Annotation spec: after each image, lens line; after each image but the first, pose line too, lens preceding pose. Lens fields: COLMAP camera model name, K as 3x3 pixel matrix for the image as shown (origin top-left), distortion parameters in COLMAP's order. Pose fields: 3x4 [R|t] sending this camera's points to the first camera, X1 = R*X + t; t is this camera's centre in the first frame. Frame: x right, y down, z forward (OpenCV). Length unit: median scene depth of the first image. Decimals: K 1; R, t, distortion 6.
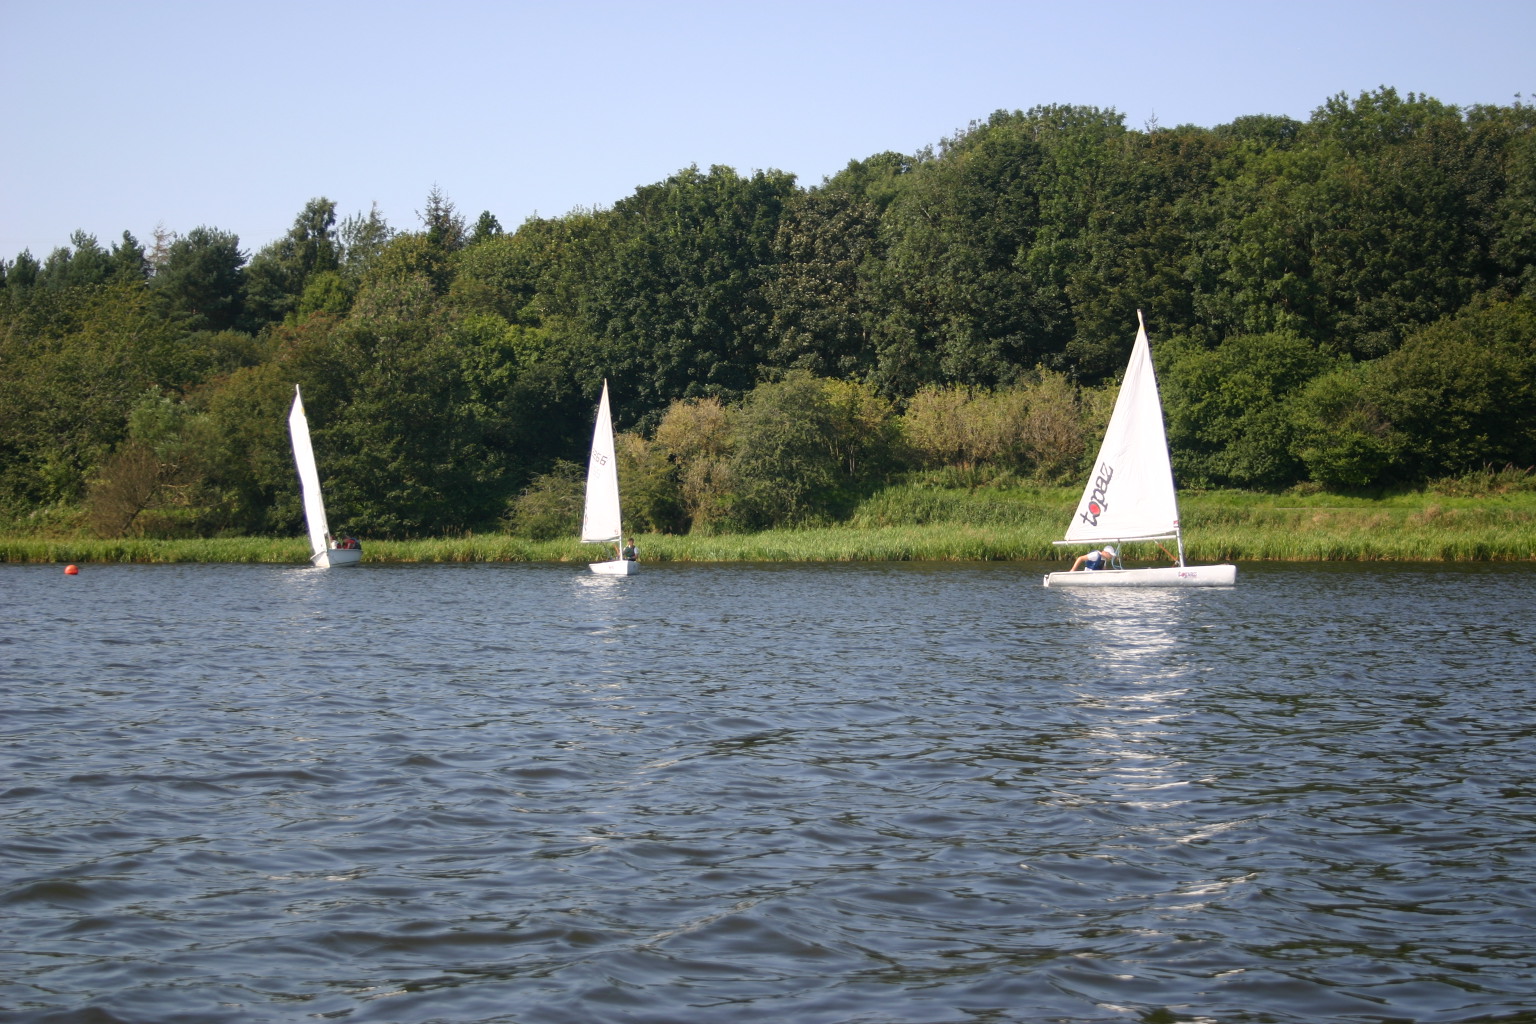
lens RADIAL K [[2891.0, 0, 768.0], [0, 2891.0, 512.0], [0, 0, 1]] dist [0.023062, 0.116362]
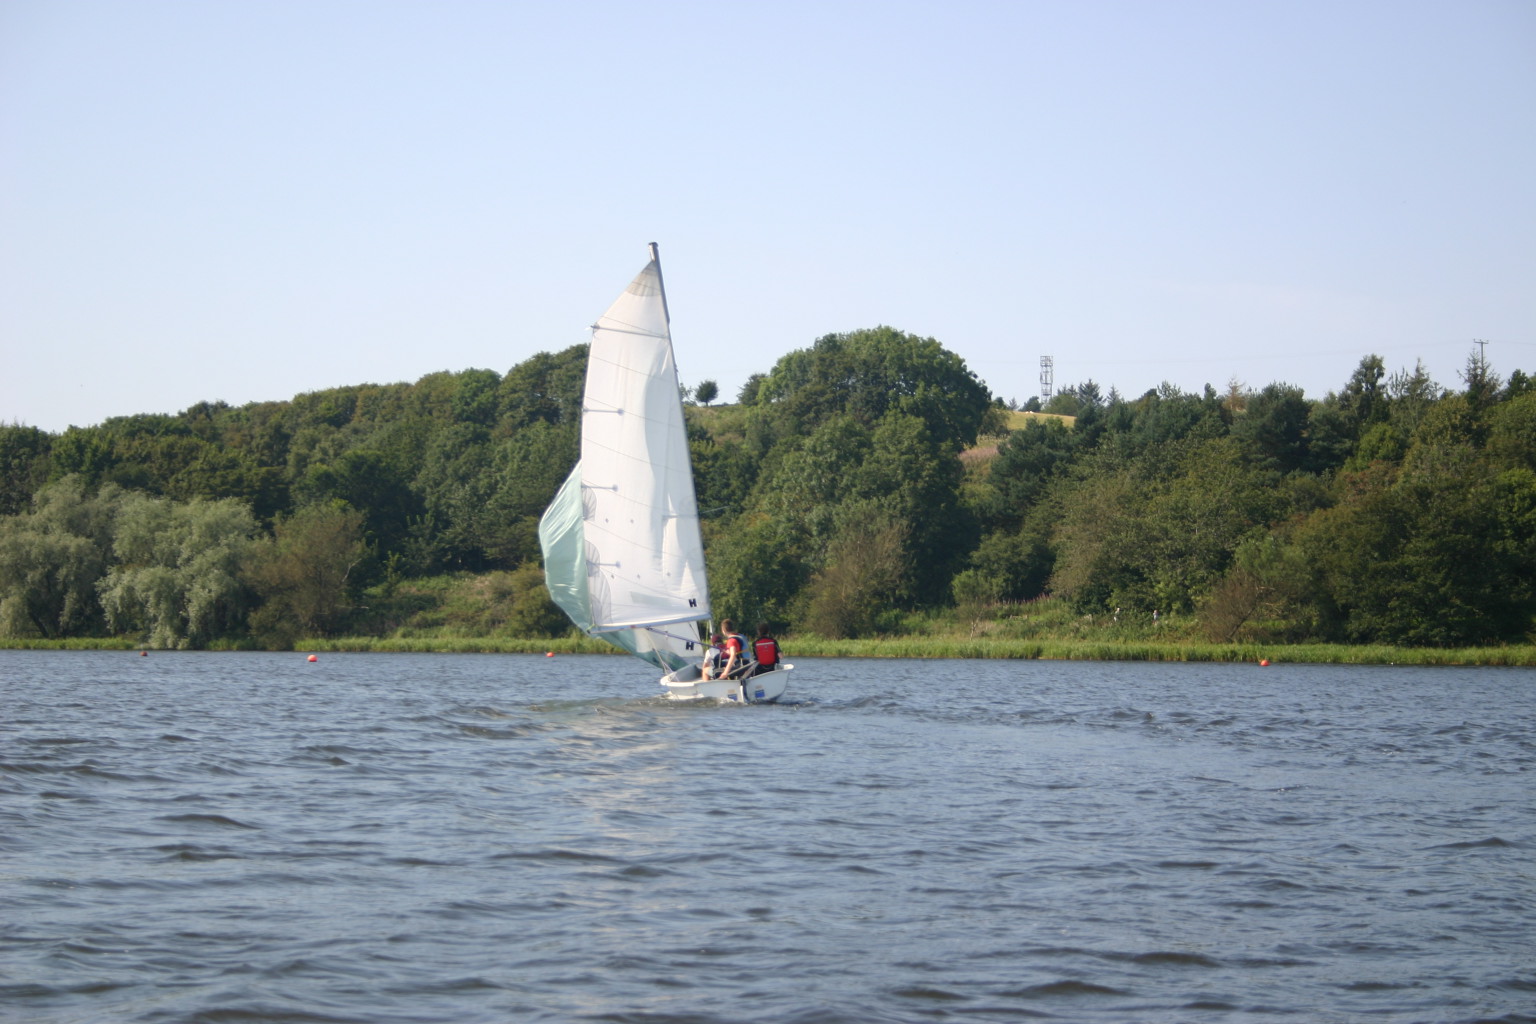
lens RADIAL K [[3588.8, 0, 768.0], [0, 3588.8, 512.0], [0, 0, 1]] dist [0.034288, 1.224906]
pose [[0.955197, 0.002727, -0.295959, 0.050444], [-0.010850, 0.999608, -0.025808, -0.005440], [0.295773, 0.027863, 0.954852, -0.543985]]
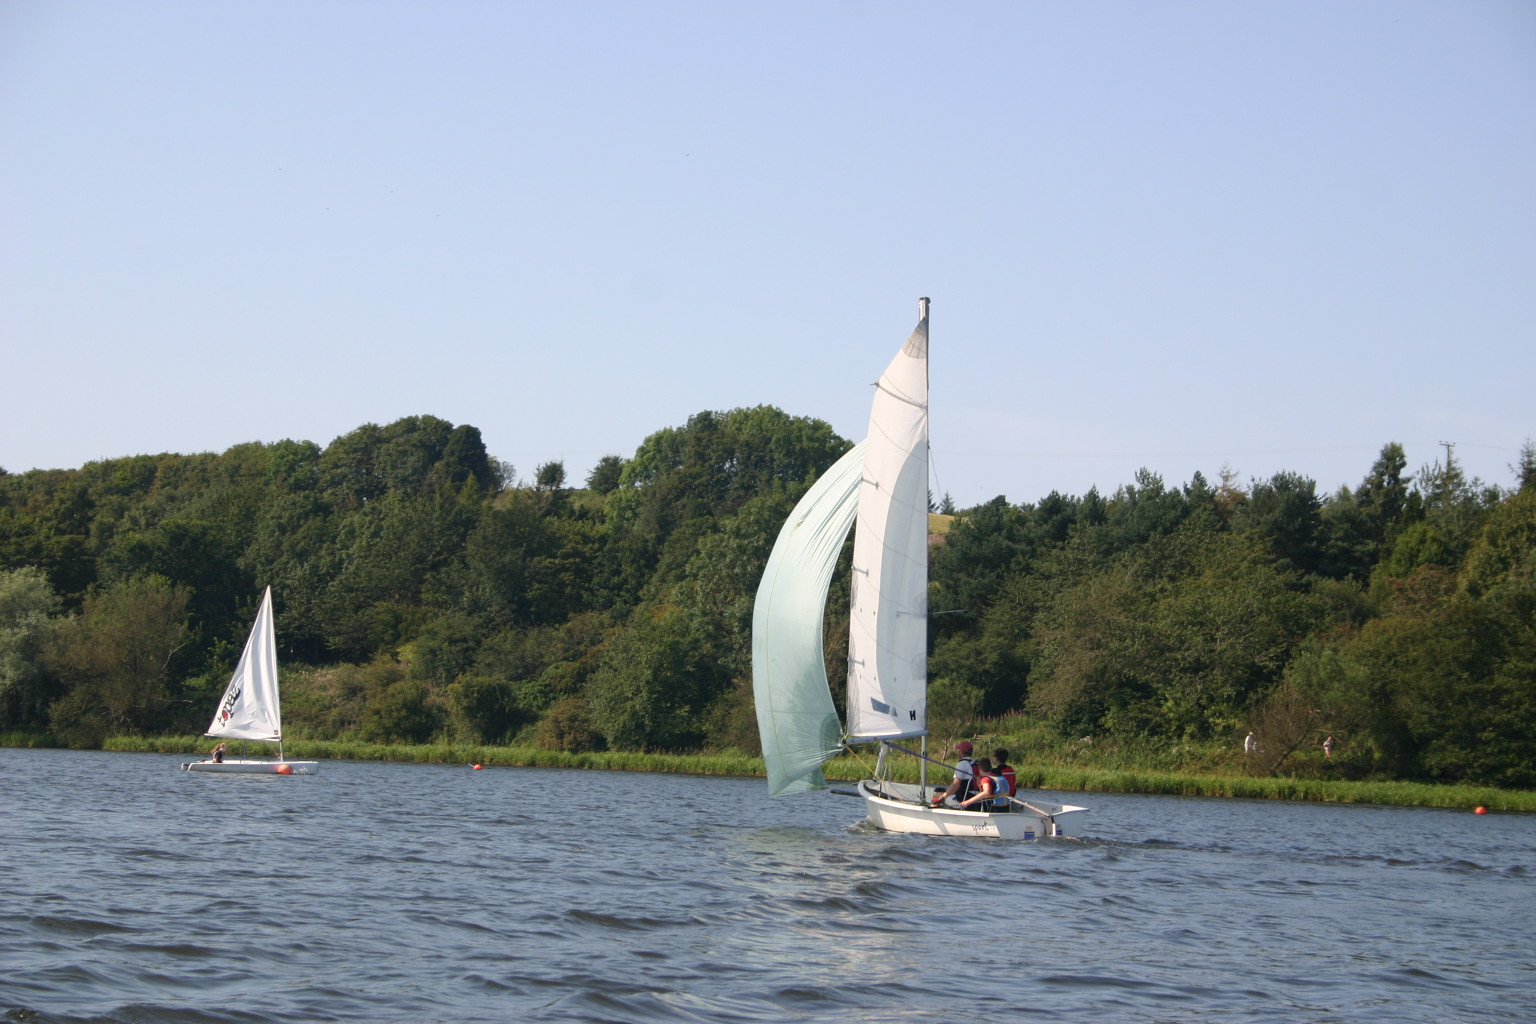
lens RADIAL K [[3588.8, 0, 768.0], [0, 3588.8, 512.0], [0, 0, 1]] dist [0.034288, 1.224906]
pose [[0.973305, 0.028072, -0.227793, -0.095066], [-0.042629, 0.997333, -0.059239, -0.001757], [0.225522, 0.067368, 0.971906, -0.311802]]
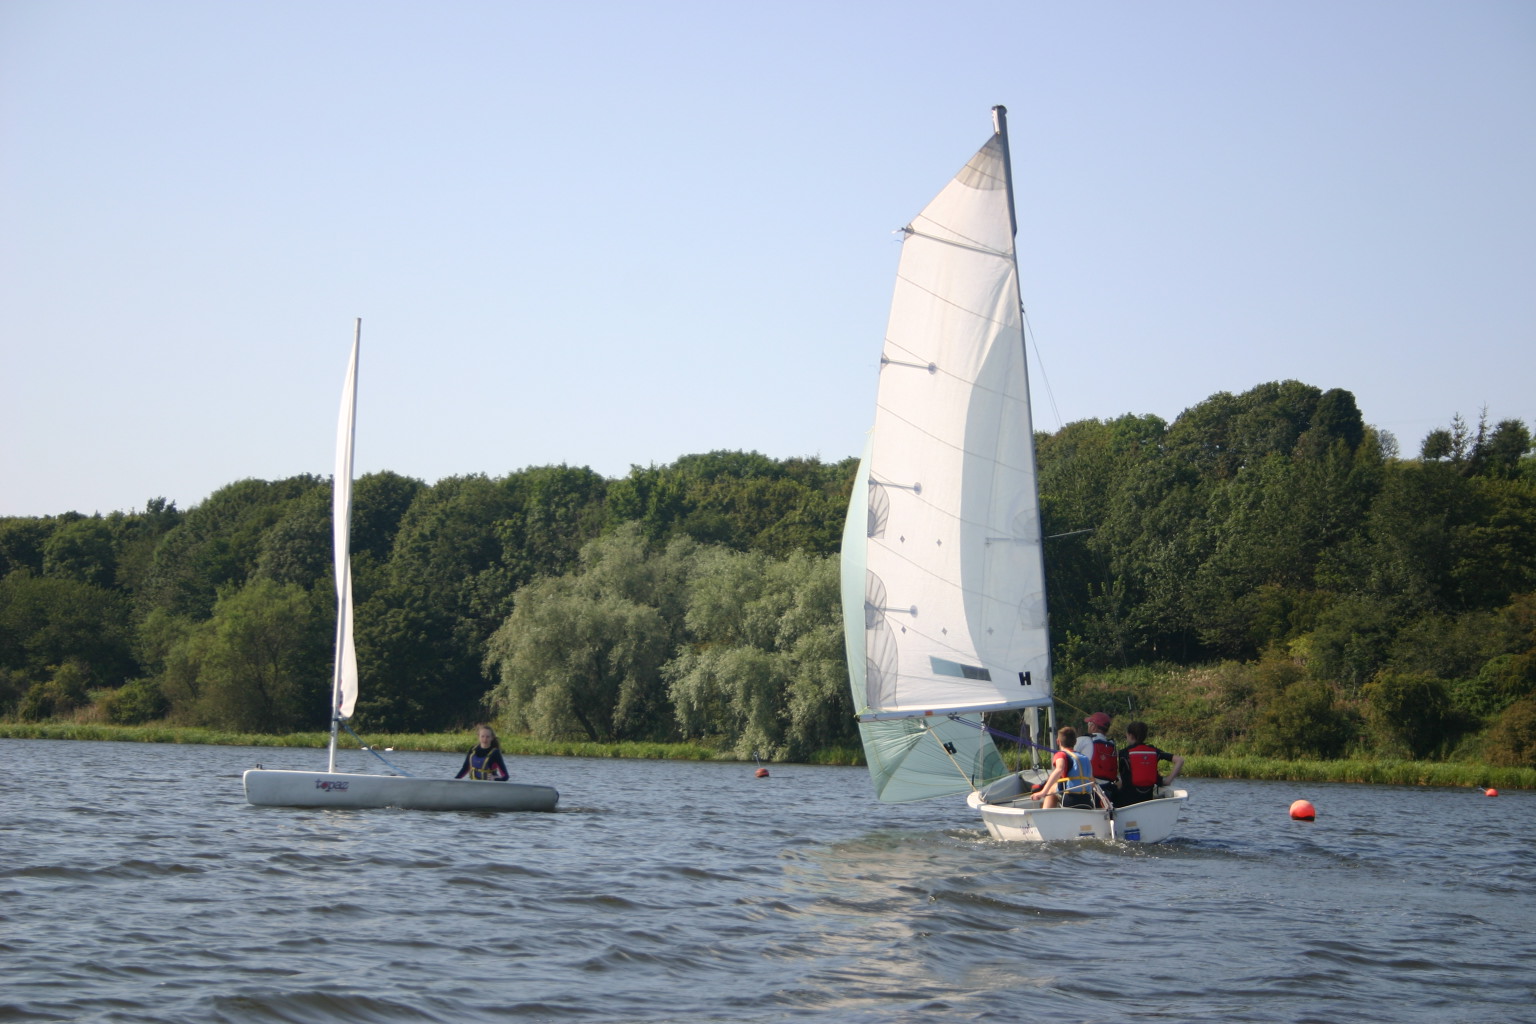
lens RADIAL K [[3588.8, 0, 768.0], [0, 3588.8, 512.0], [0, 0, 1]] dist [0.034288, 1.224906]
pose [[0.898880, 0.004979, -0.438166, -0.224075], [-0.032426, 0.997950, -0.055179, 0.002355], [0.436993, 0.063807, 0.897199, -0.030736]]
